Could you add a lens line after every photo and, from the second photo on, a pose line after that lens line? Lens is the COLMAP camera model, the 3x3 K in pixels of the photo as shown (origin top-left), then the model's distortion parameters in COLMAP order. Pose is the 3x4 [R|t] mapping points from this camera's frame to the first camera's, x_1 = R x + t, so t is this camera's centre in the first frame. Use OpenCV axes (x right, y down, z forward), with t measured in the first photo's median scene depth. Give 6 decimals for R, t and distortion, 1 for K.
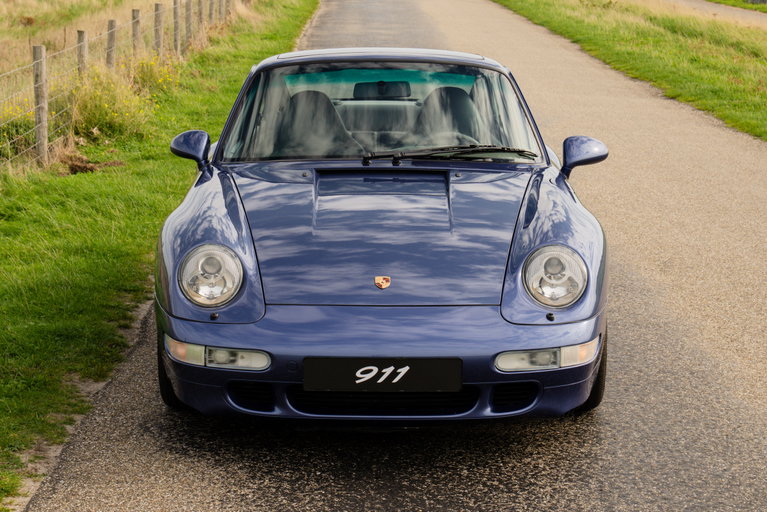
lens RADIAL K [[2069.0, 0, 382.1], [0, 2069.0, 257.0], [0, 0, 1]] dist [0.386753, 0.000000]
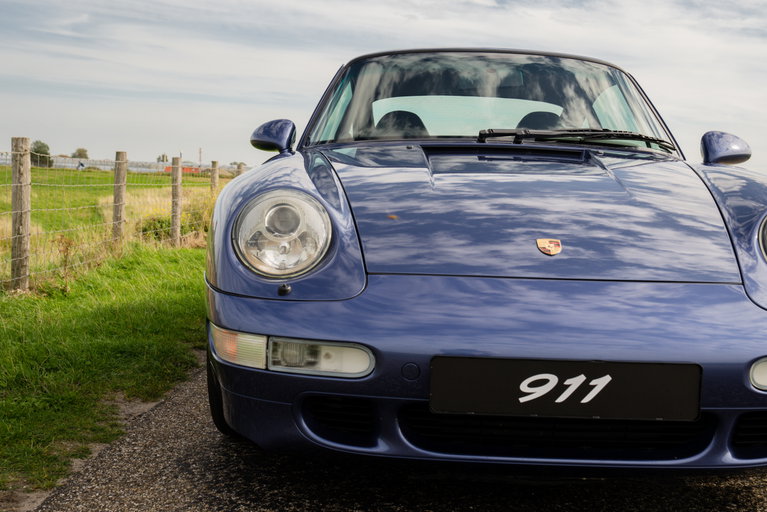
lens RADIAL K [[1047.4, 0, 414.8], [0, 1047.4, 267.7], [0, 0, 1]] dist [0.124219, 0.000000]
pose [[0.999515, 0.024491, 0.019227, -0.046095], [-0.022734, 0.995968, -0.086783, 0.046454], [-0.021275, 0.086304, 0.996042, 0.658483]]
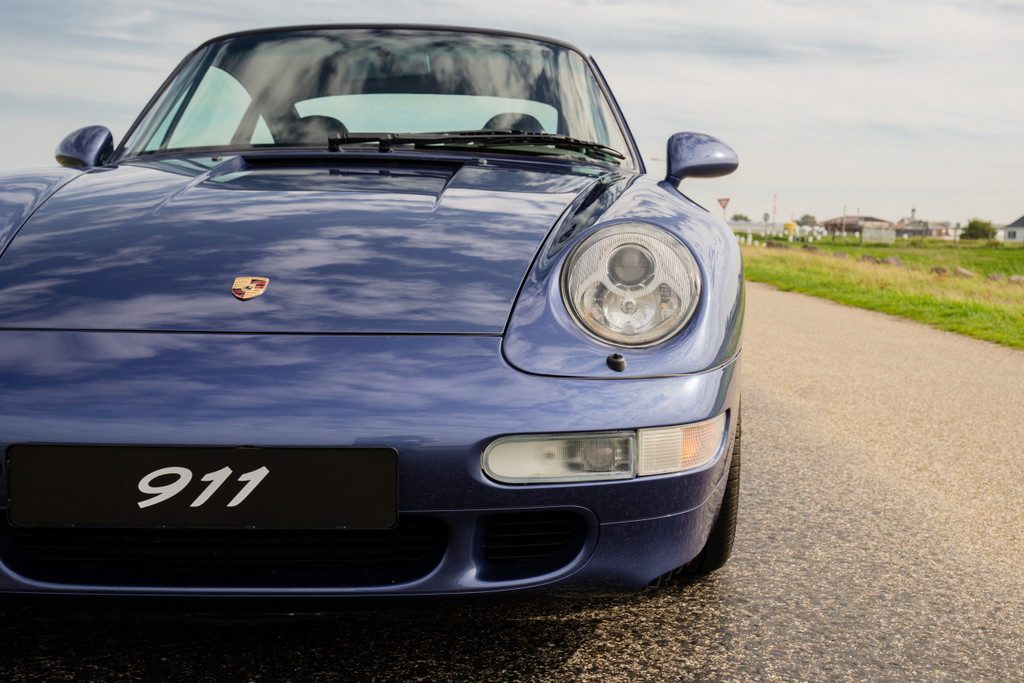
lens RADIAL K [[1398.3, 0, 550.0], [0, 1398.3, 342.9], [0, 0, 1]] dist [0.124219, 0.000000]
pose [[0.999803, 0.006670, -0.018708, 0.069849], [-0.008206, 0.996492, -0.083288, 0.047892], [0.018087, 0.083426, 0.996350, 0.675694]]
